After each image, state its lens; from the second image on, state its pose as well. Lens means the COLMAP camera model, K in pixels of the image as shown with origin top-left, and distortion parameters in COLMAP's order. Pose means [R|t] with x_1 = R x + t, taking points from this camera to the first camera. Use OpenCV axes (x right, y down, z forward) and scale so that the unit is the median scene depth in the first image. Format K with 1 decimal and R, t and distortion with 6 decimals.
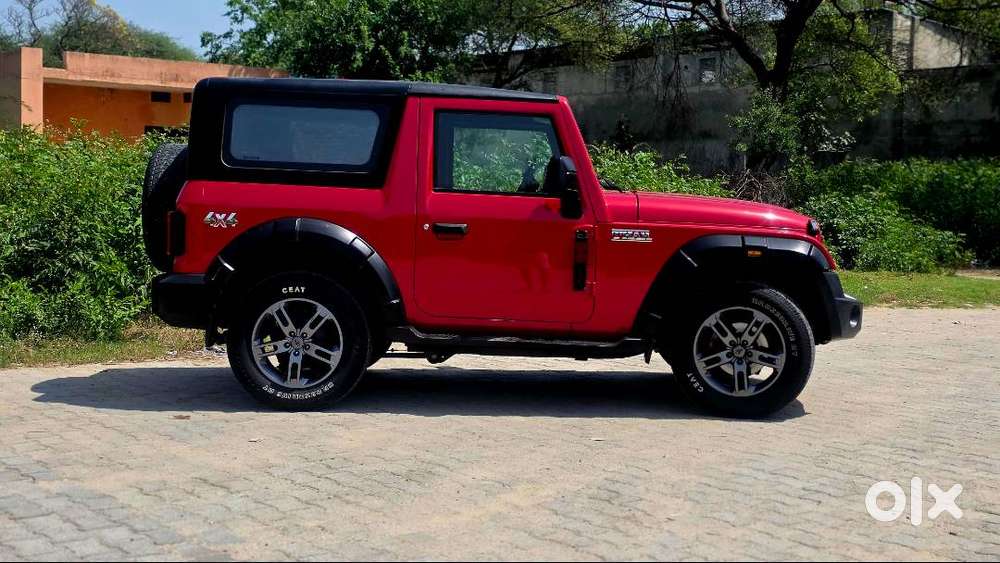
lens RADIAL K [[1392.7, 0, 500.0], [0, 1392.7, 281.5], [0, 0, 1]] dist [0.196698, -0.678071]
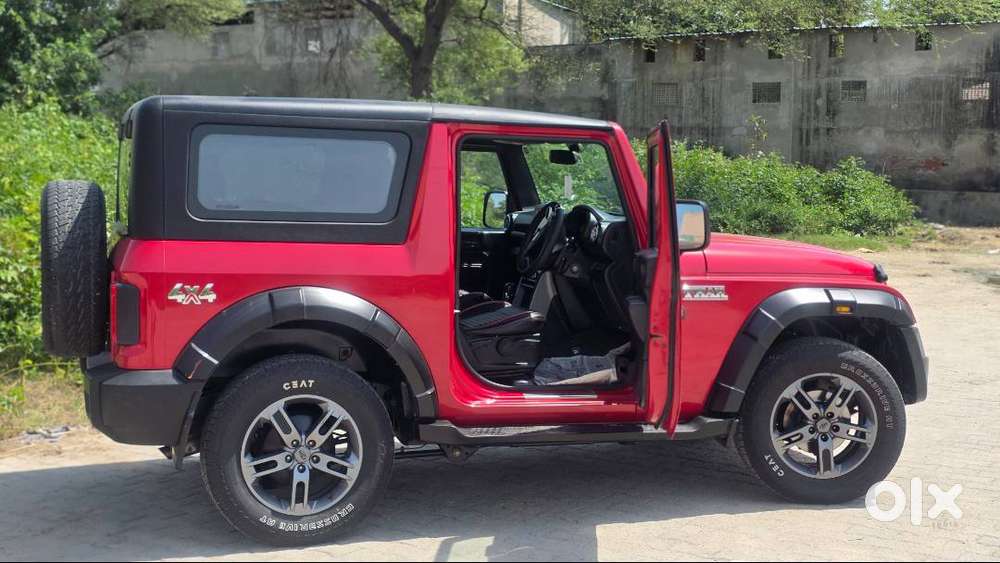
lens RADIAL K [[1392.7, 0, 500.0], [0, 1392.7, 281.5], [0, 0, 1]] dist [0.196698, -0.678071]
pose [[0.944803, -0.036567, 0.325593, -0.285088], [0.027720, 0.999111, 0.031771, -0.068880], [-0.326465, -0.020992, 0.944976, 0.263787]]
